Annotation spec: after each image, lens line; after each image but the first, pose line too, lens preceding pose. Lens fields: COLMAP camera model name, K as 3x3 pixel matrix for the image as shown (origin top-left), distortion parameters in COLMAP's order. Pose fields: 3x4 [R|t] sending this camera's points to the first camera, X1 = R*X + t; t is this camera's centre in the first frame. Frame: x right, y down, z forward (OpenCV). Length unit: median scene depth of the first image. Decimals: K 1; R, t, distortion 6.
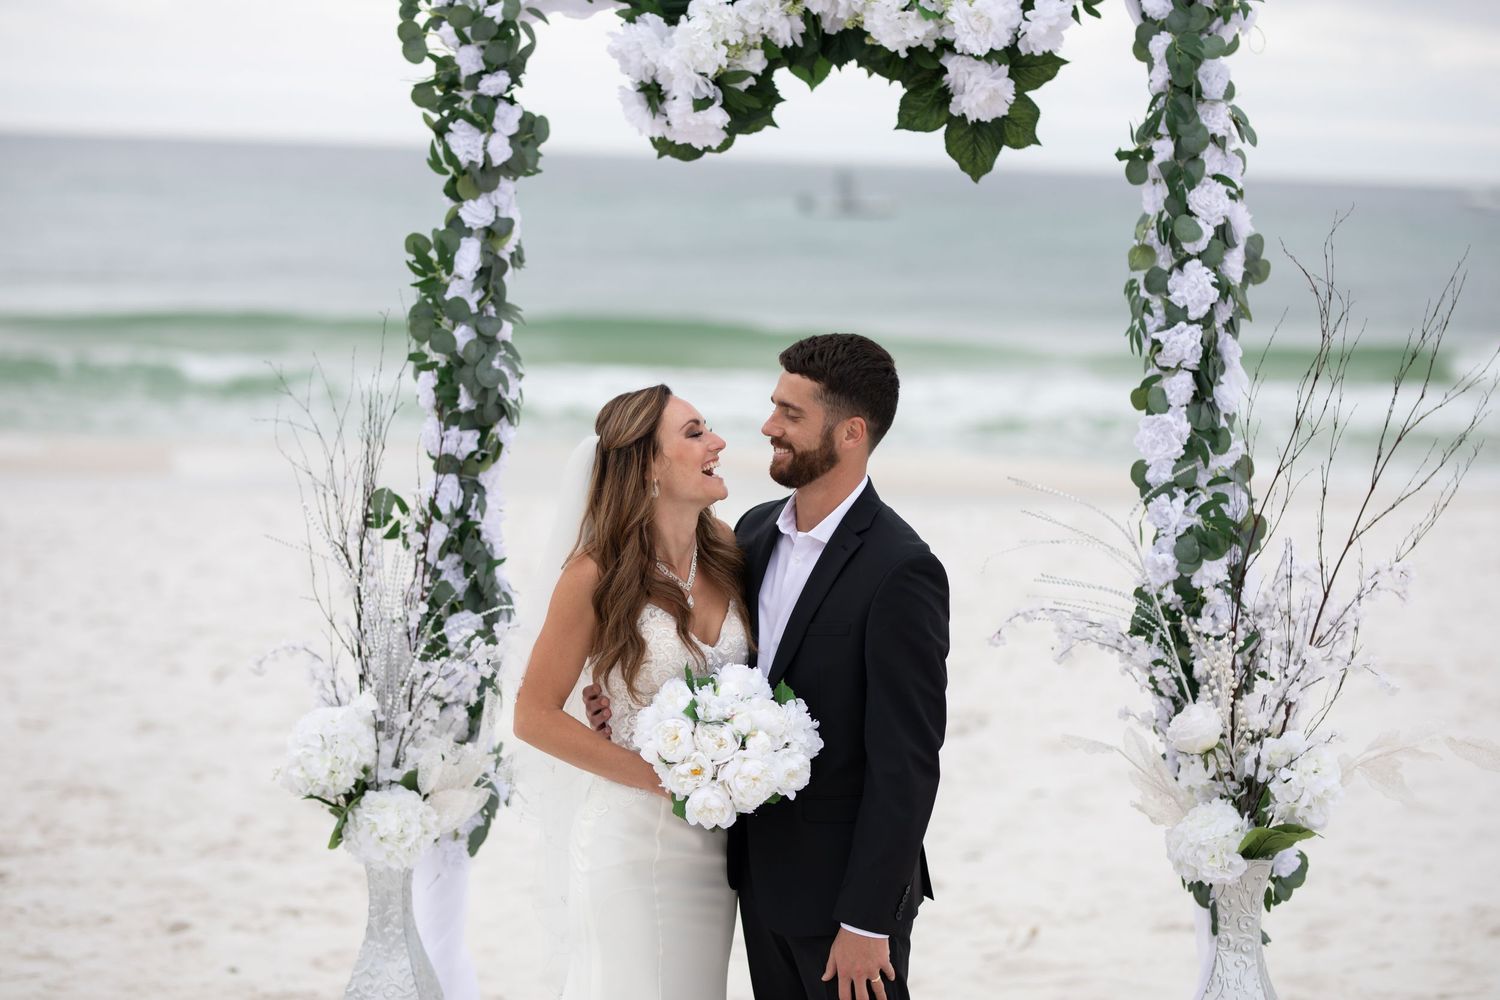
lens RADIAL K [[3634.1, 0, 754.2], [0, 3634.1, 494.5], [0, 0, 1]] dist [0.060674, 0.000000]
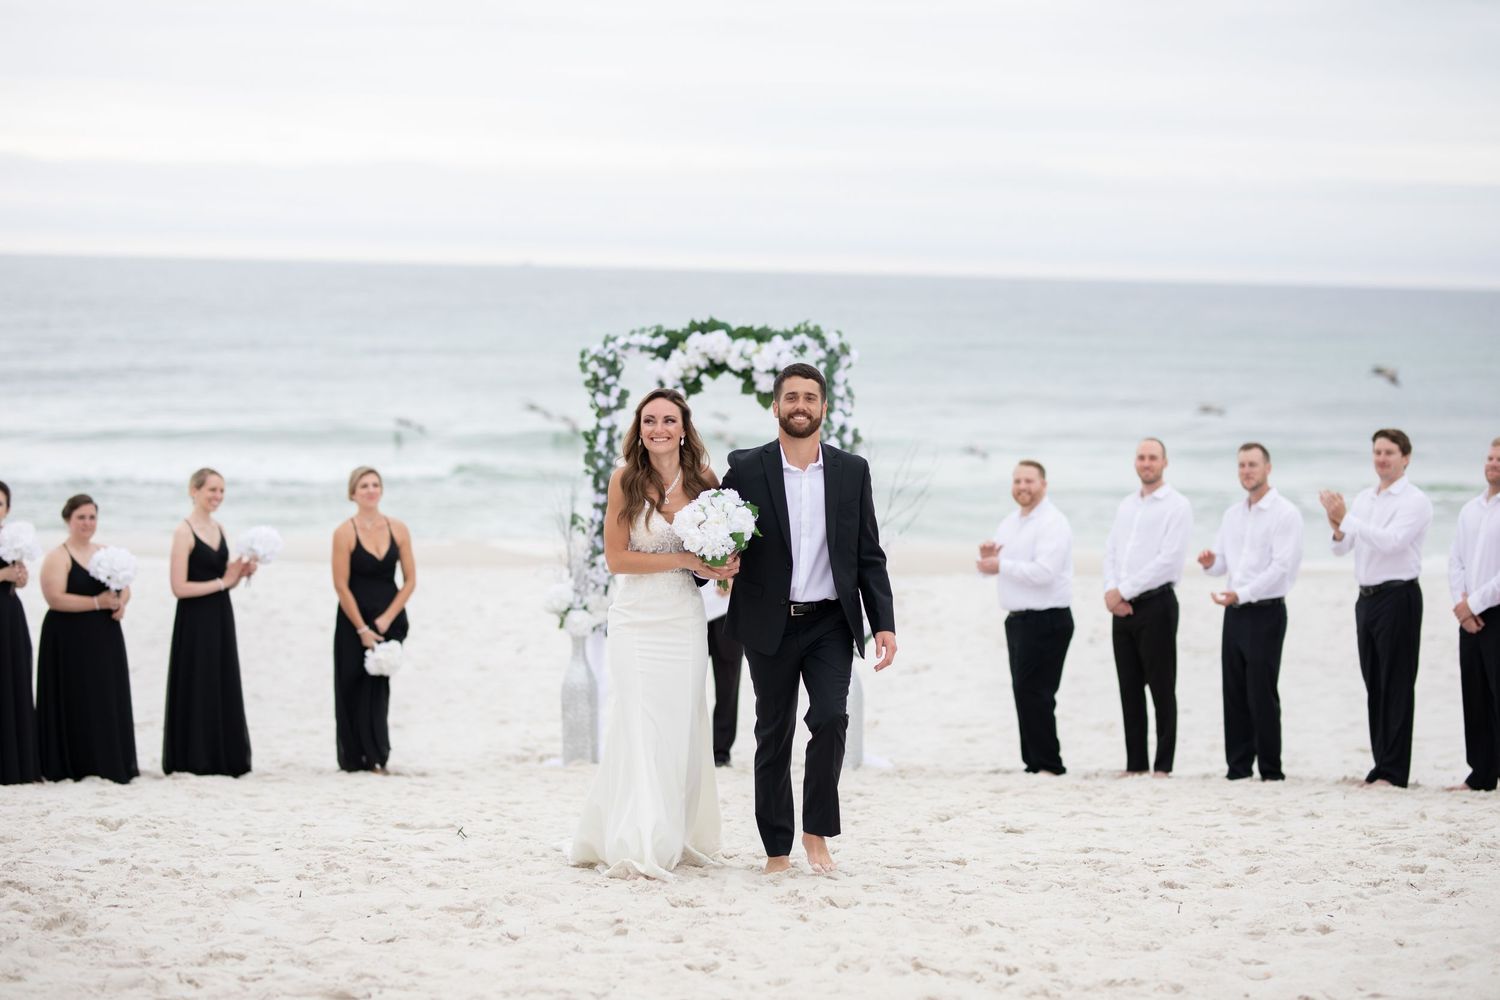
lens RADIAL K [[3634.1, 0, 754.5], [0, 3634.1, 514.1], [0, 0, 1]] dist [0.060674, 0.000000]
pose [[0.997191, -0.011013, -0.074091, 0.273248], [0.009134, 0.999629, -0.025650, 0.078237], [0.074346, 0.024901, 0.996922, -2.023217]]
